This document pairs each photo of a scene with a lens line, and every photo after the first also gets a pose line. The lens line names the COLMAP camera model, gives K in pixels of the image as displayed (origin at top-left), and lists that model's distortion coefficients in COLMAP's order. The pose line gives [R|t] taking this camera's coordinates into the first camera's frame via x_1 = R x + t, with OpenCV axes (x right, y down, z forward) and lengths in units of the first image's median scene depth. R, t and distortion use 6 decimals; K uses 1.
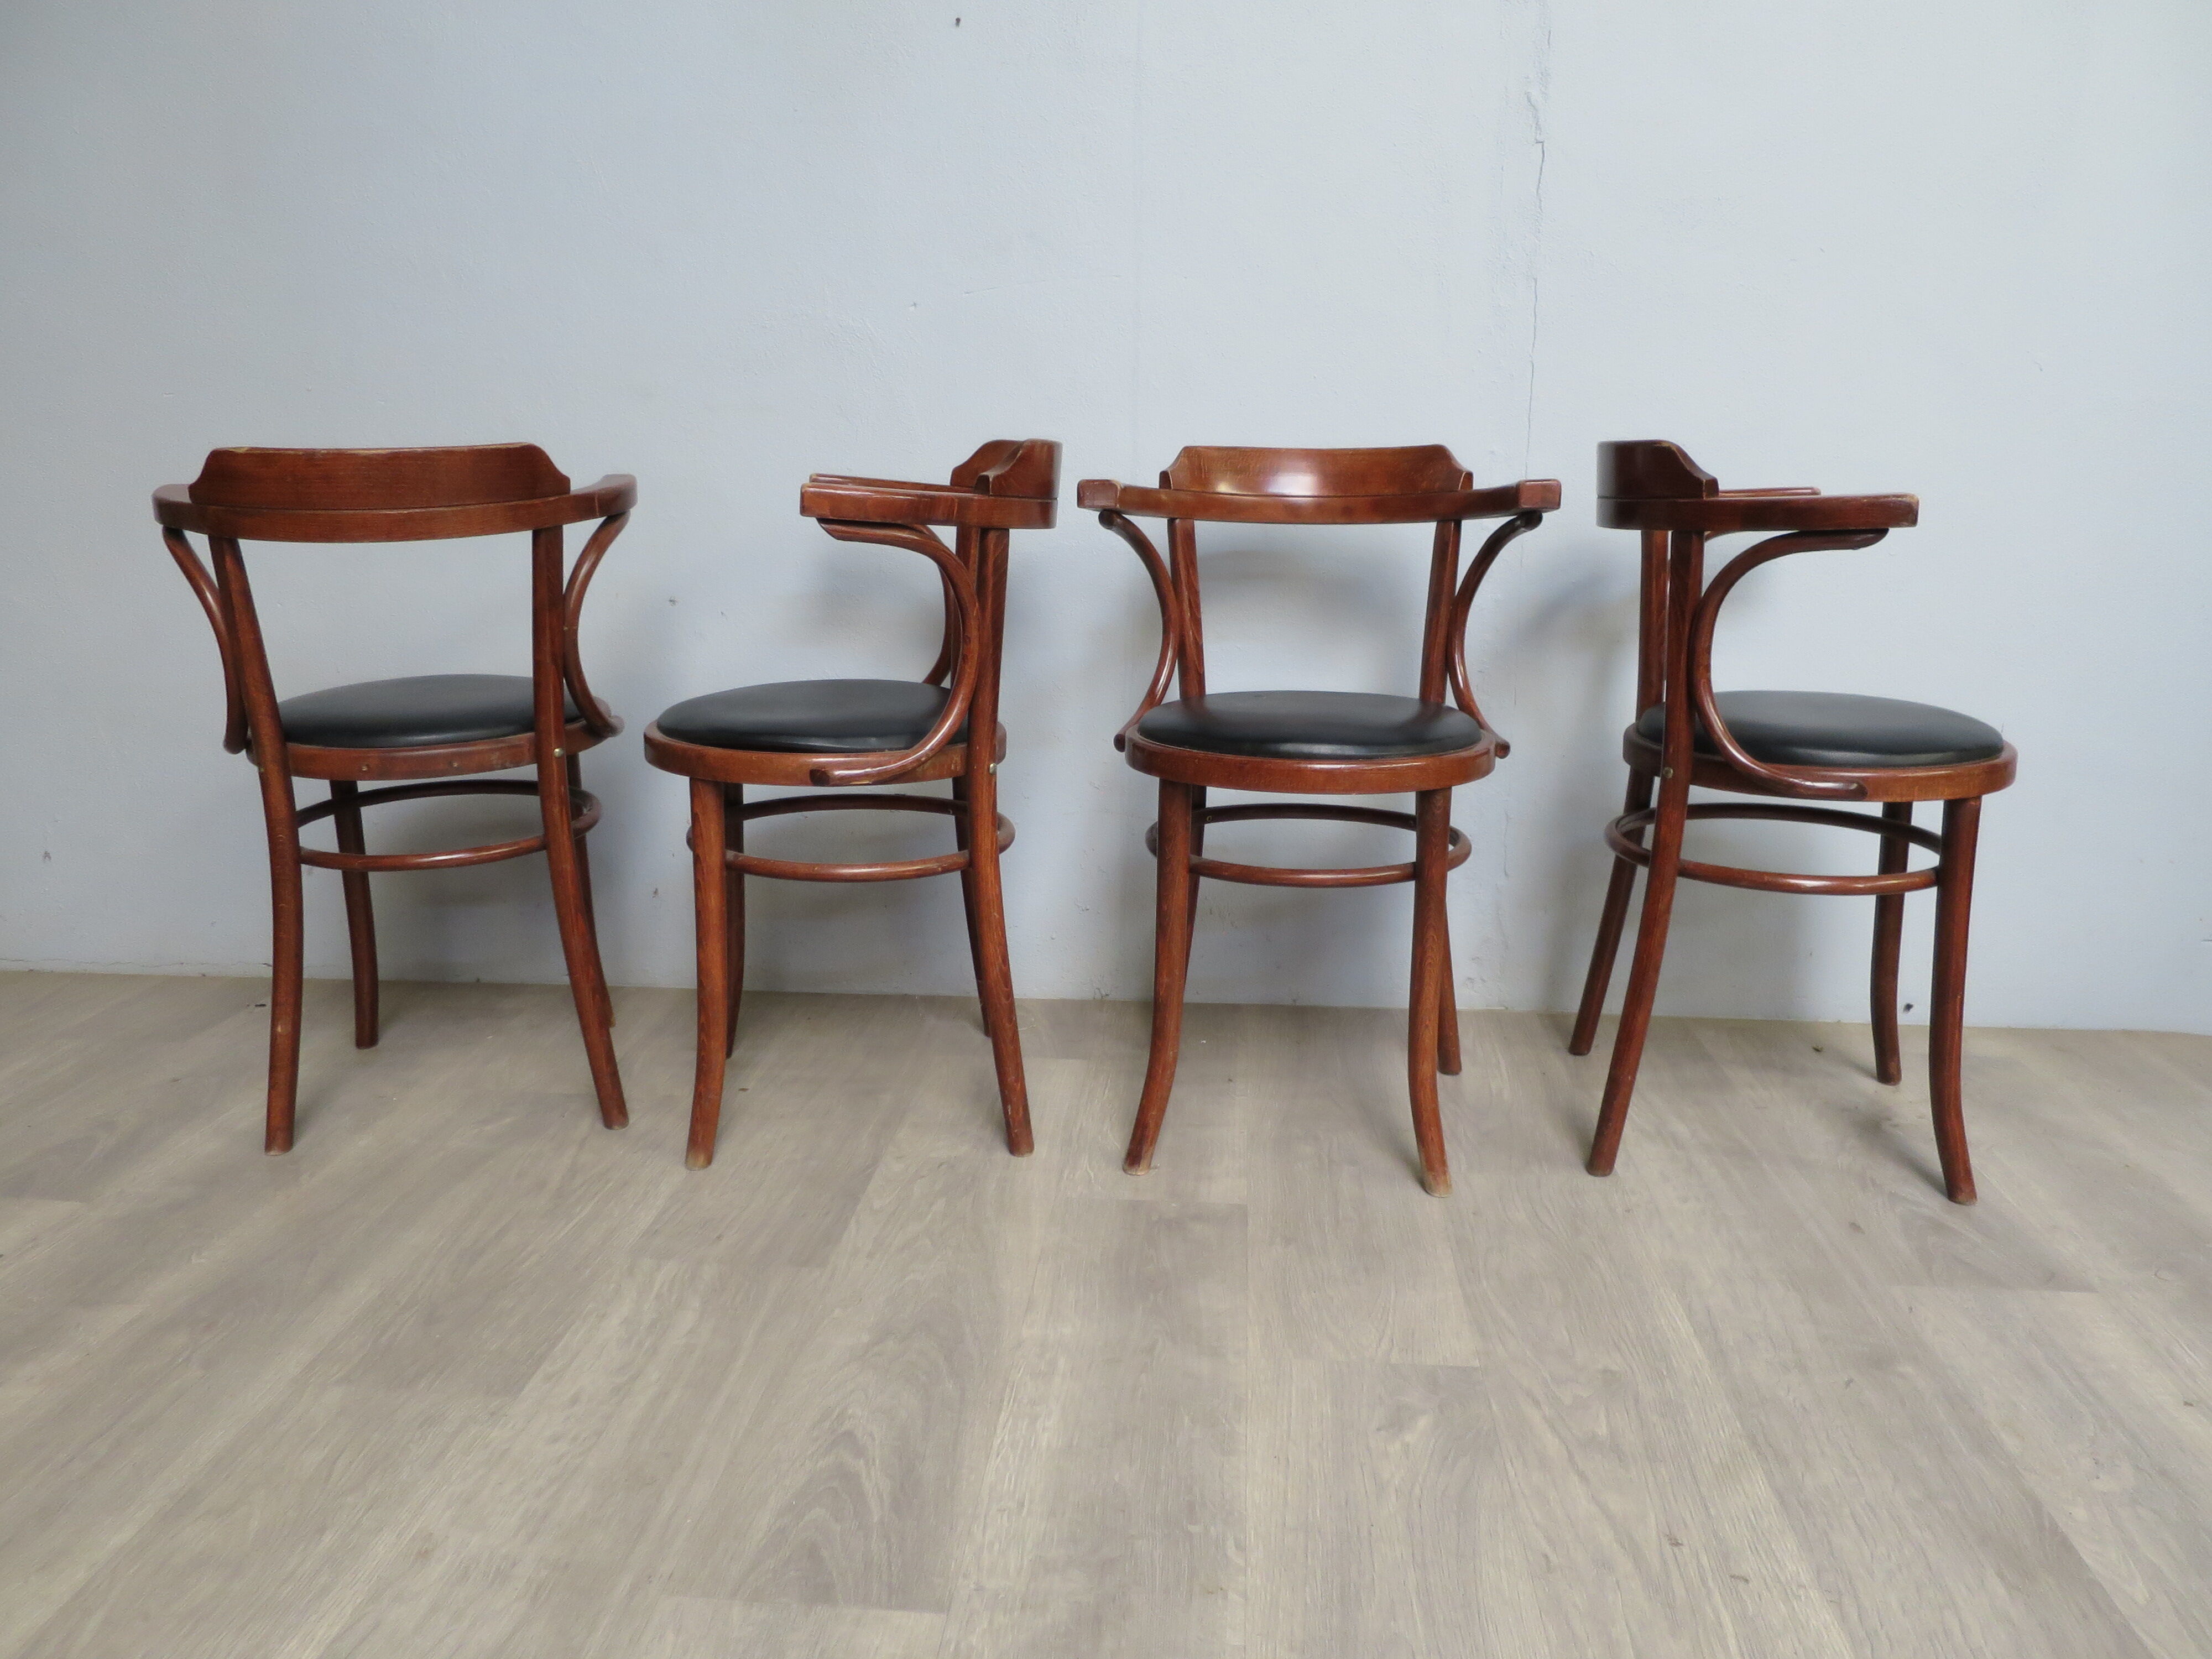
lens RADIAL K [[1583.6, 0, 1110.2], [0, 1583.6, 829.8], [0, 0, 1]] dist [-0.039880, 0.006829]
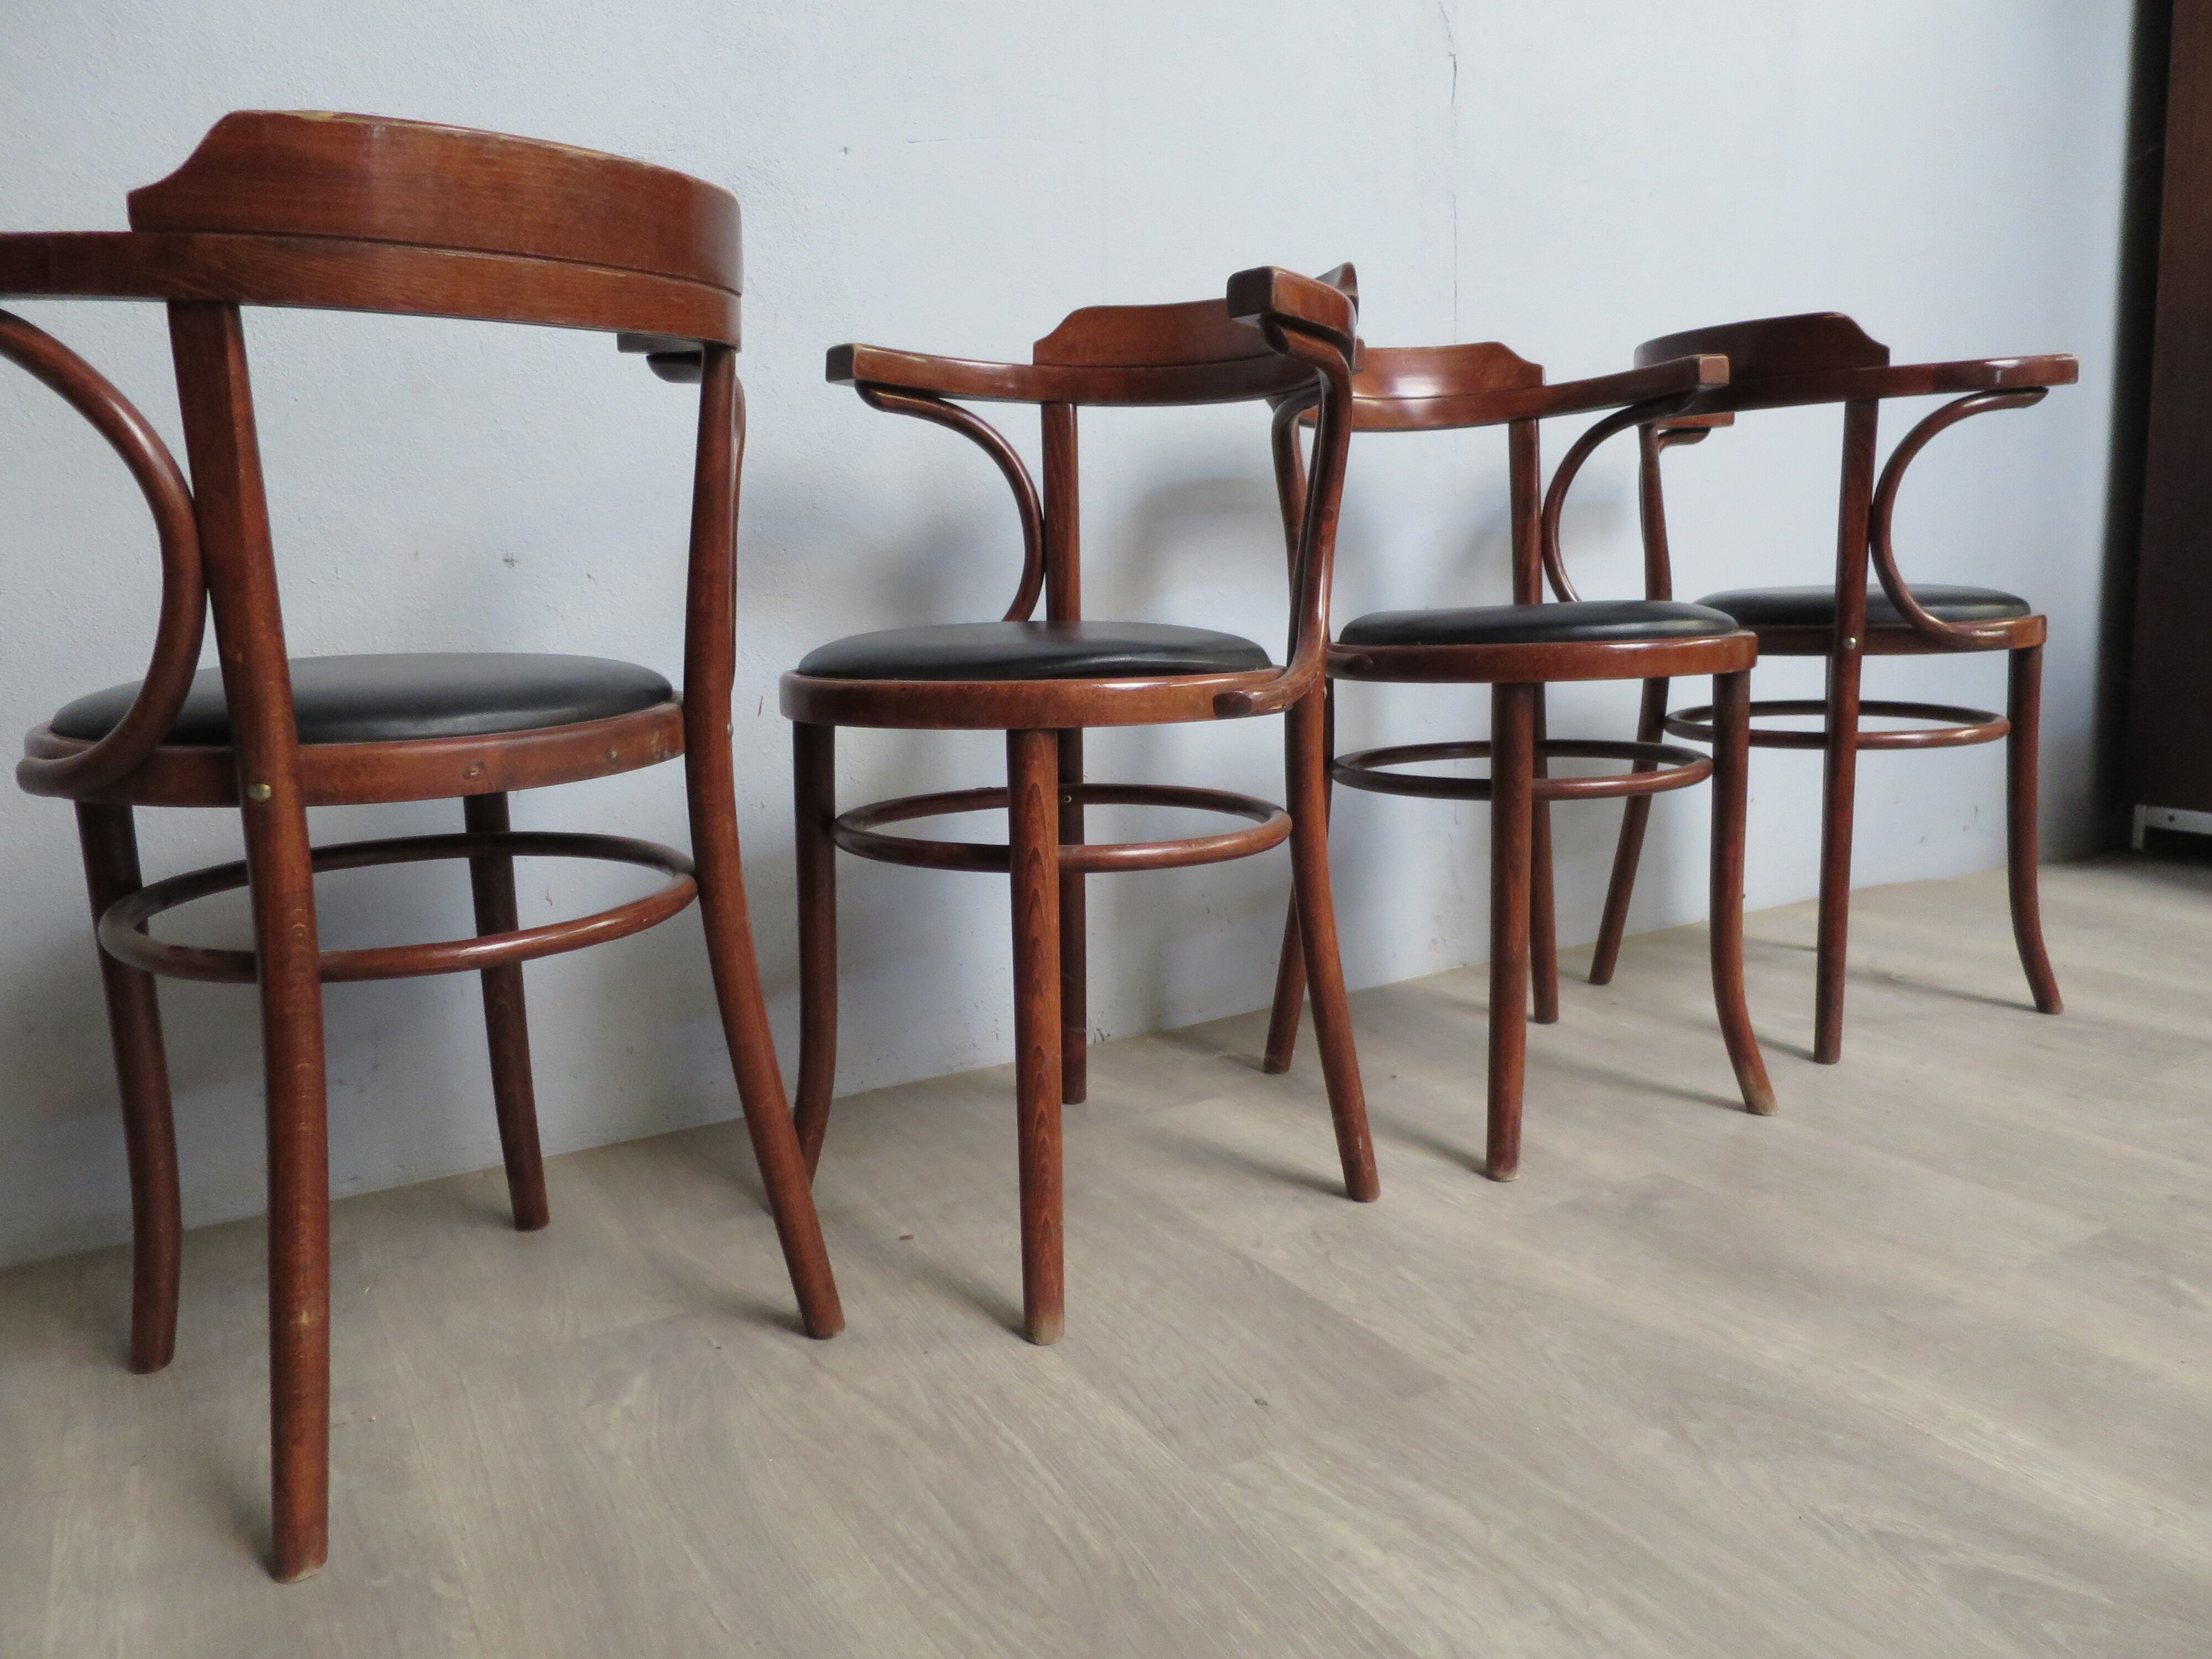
lens RADIAL K [[1583.6, 0, 1105.2], [0, 1583.6, 832.2], [0, 0, 1]] dist [-0.039880, 0.006829]
pose [[0.814183, -0.121807, 0.567688, -0.741802], [0.162250, 0.986526, -0.021023, 0.032007], [-0.557478, 0.109224, 0.822975, 0.543219]]
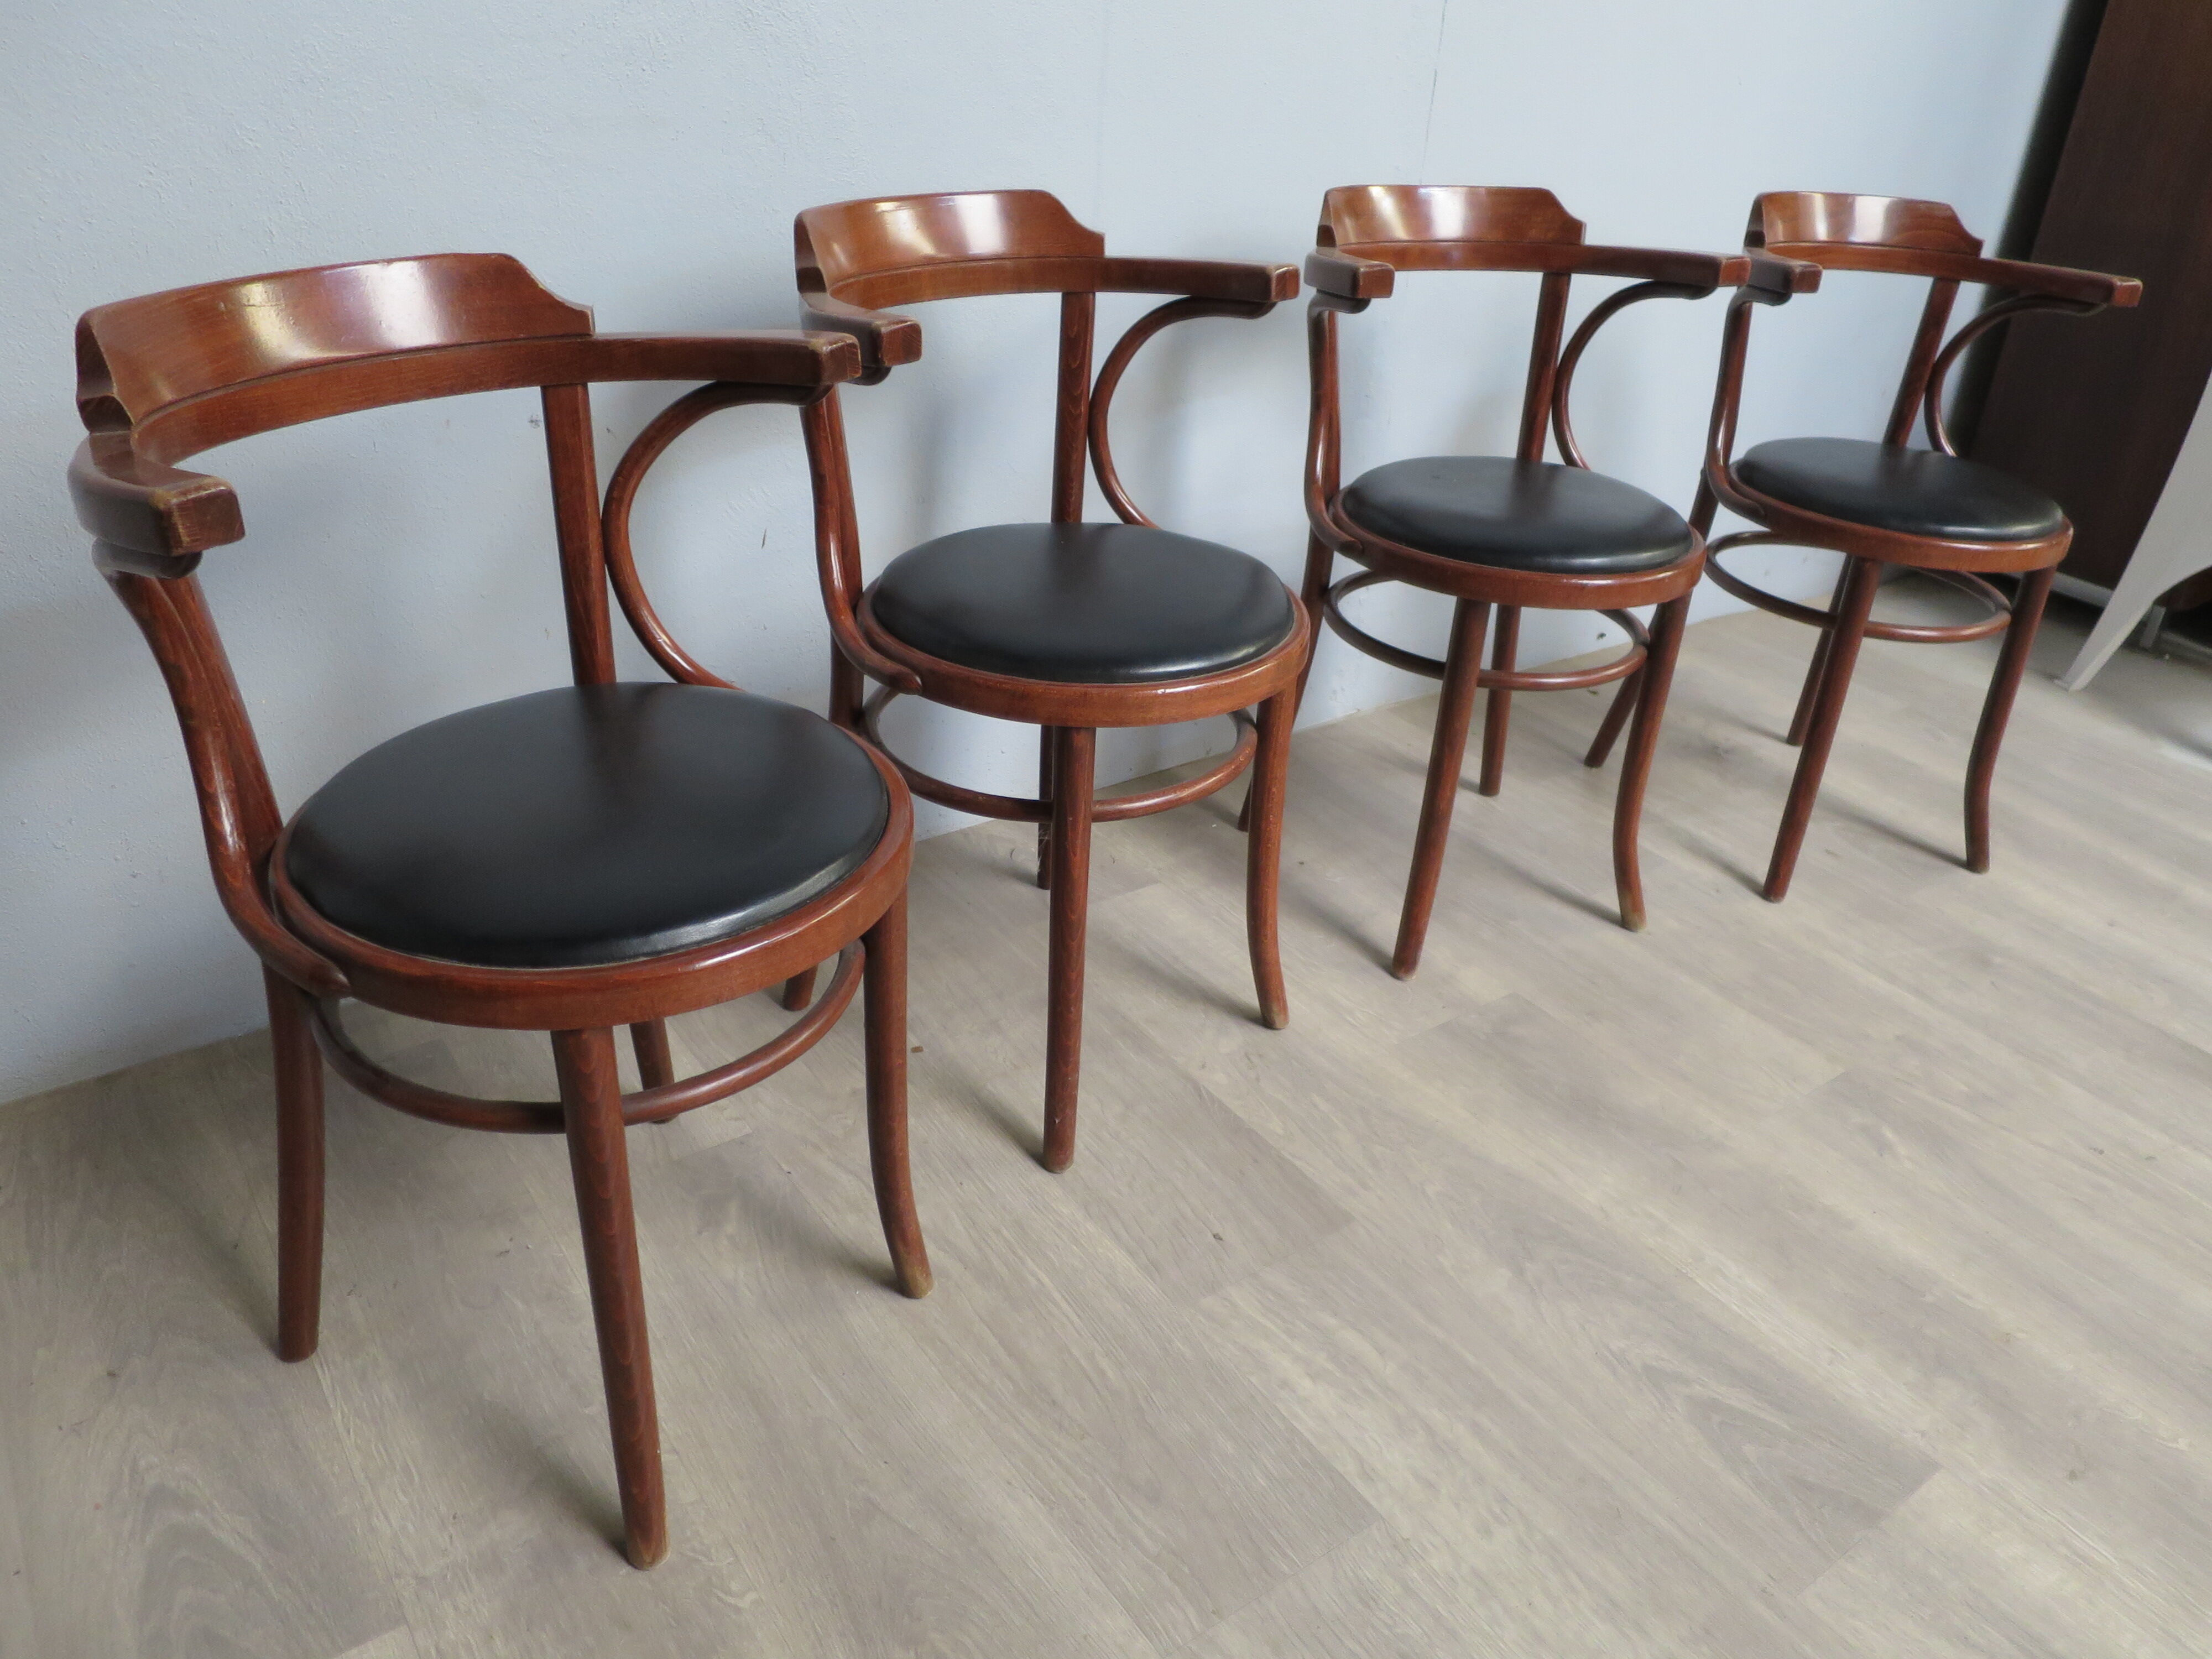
lens RADIAL K [[1583.6, 0, 1103.7], [0, 1583.6, 826.0], [0, 0, 1]] dist [-0.039880, 0.006829]
pose [[0.760825, -0.276645, 0.587038, -0.862440], [0.094536, 0.942183, 0.321487, -0.282834], [-0.642035, -0.189099, 0.742989, 0.497663]]
